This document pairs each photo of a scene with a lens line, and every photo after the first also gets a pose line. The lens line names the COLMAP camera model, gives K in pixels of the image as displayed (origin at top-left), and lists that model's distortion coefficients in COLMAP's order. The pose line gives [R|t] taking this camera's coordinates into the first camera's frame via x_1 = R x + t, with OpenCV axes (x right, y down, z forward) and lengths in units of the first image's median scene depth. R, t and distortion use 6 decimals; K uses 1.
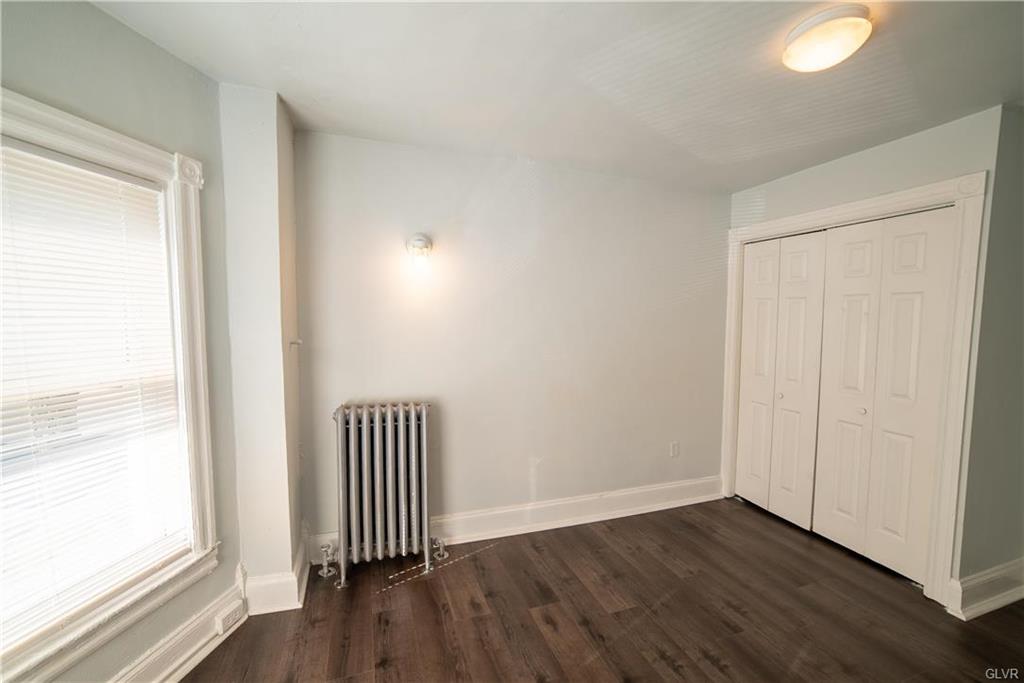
lens RADIAL K [[401.5, 0, 501.6], [0, 401.5, 344.4], [0, 0, 1]] dist [-0.014312, 0.000521]
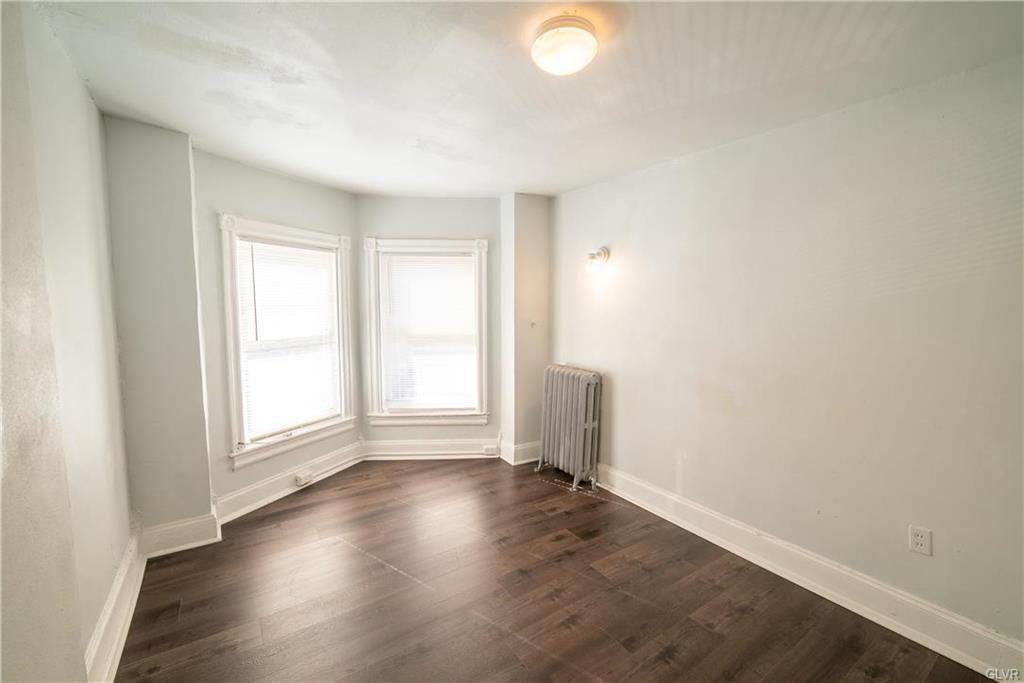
lens RADIAL K [[422.5, 0, 506.4], [0, 422.5, 340.9], [0, 0, 1]] dist [-0.011309, 0.000616]
pose [[0.269093, 0.073946, -0.960271, 1.349252], [-0.072253, 0.995789, 0.056433, -0.024795], [0.960400, 0.054197, 0.273302, 0.404505]]
